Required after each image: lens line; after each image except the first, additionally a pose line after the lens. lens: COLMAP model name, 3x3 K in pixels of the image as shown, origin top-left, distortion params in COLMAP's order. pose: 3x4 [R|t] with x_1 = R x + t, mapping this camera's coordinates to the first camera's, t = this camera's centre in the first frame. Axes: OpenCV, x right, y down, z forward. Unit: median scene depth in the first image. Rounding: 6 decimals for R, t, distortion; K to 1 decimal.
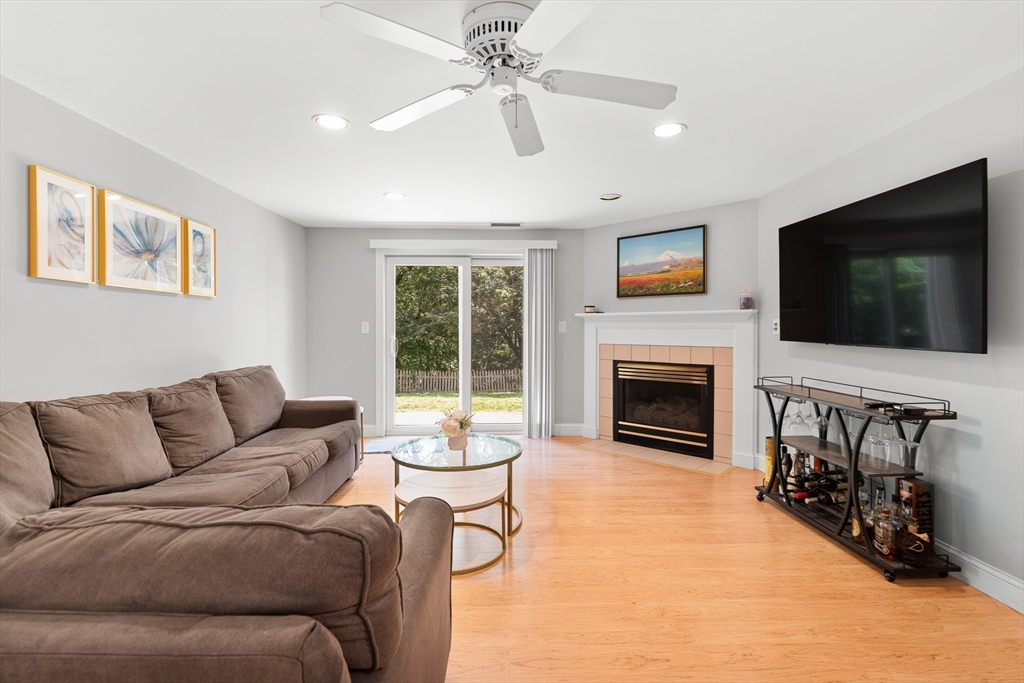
lens RADIAL K [[471.4, 0, 509.3], [0, 471.4, 339.1], [0, 0, 1]] dist [-0.003727, -0.000985]
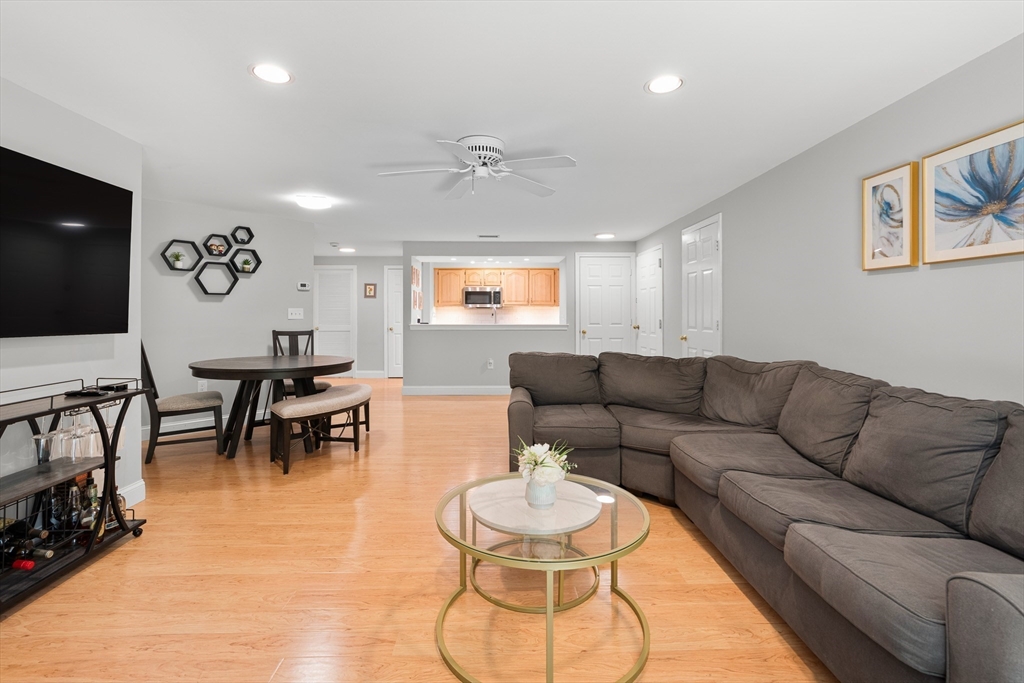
lens RADIAL K [[471.4, 0, 488.5], [0, 471.4, 305.5], [0, 0, 1]] dist [-0.003727, -0.000985]
pose [[-0.999955, 0.001100, 0.009436, -0.049337], [0.001118, 0.999998, 0.001916, -0.041730], [-0.009434, 0.001927, -0.999954, 1.923515]]
